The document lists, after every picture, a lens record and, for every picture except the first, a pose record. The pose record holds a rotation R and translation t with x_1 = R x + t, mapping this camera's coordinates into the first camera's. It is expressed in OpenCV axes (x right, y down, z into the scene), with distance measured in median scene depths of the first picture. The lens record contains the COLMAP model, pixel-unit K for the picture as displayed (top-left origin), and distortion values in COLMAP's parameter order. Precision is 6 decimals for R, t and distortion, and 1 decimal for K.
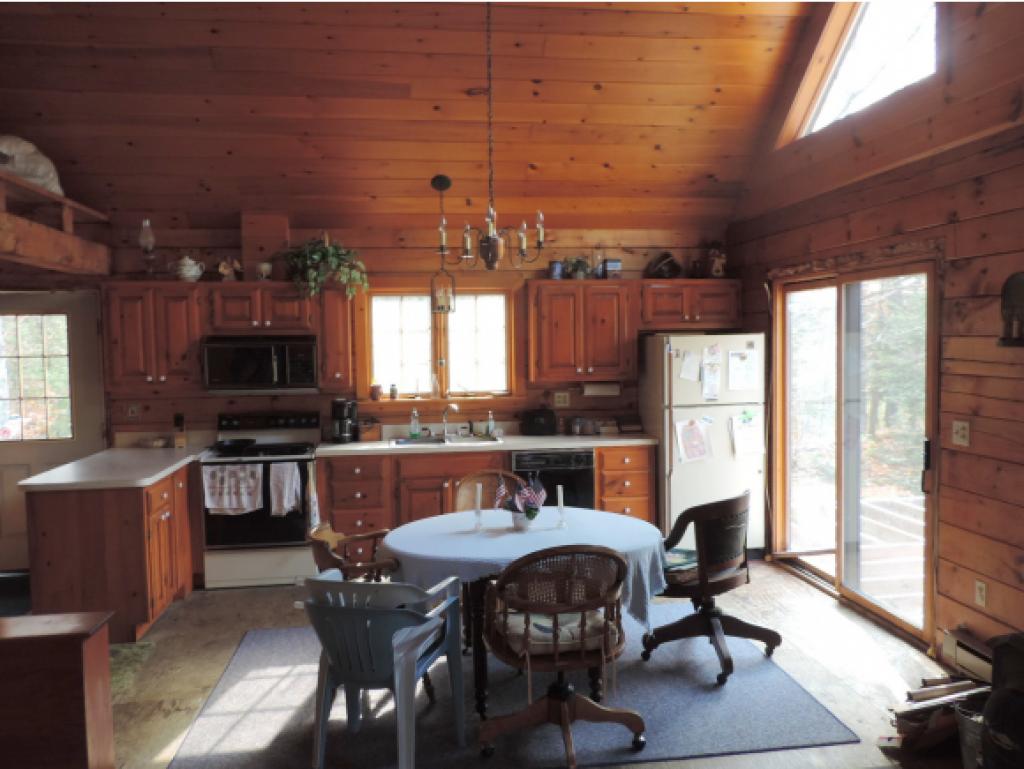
lens RADIAL K [[821.6, 0, 512.0], [0, 821.6, 384.5], [0, 0, 1]] dist [-0.001218, -0.003353]
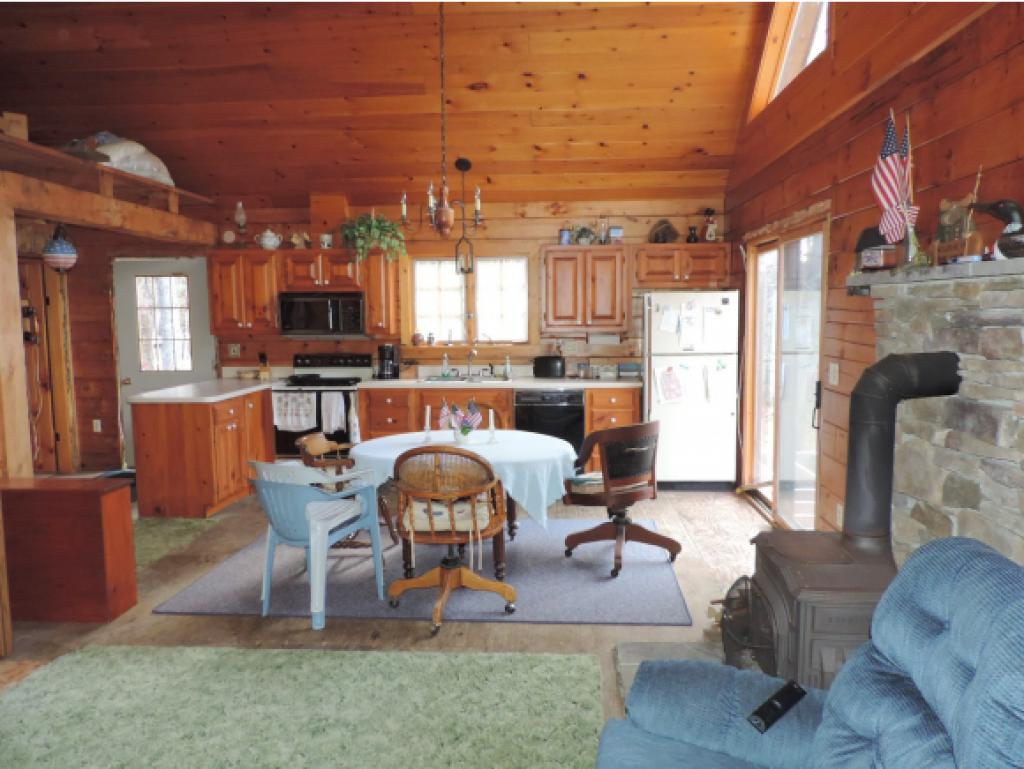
lens RADIAL K [[734.7, 0, 512.0], [0, 734.7, 384.5], [0, 0, 1]] dist [-0.005681, -0.001911]
pose [[0.978228, 0.027140, -0.205749, 0.216172], [-0.016686, 0.998488, 0.052377, 0.018221], [0.206860, -0.047804, 0.977202, -0.049771]]
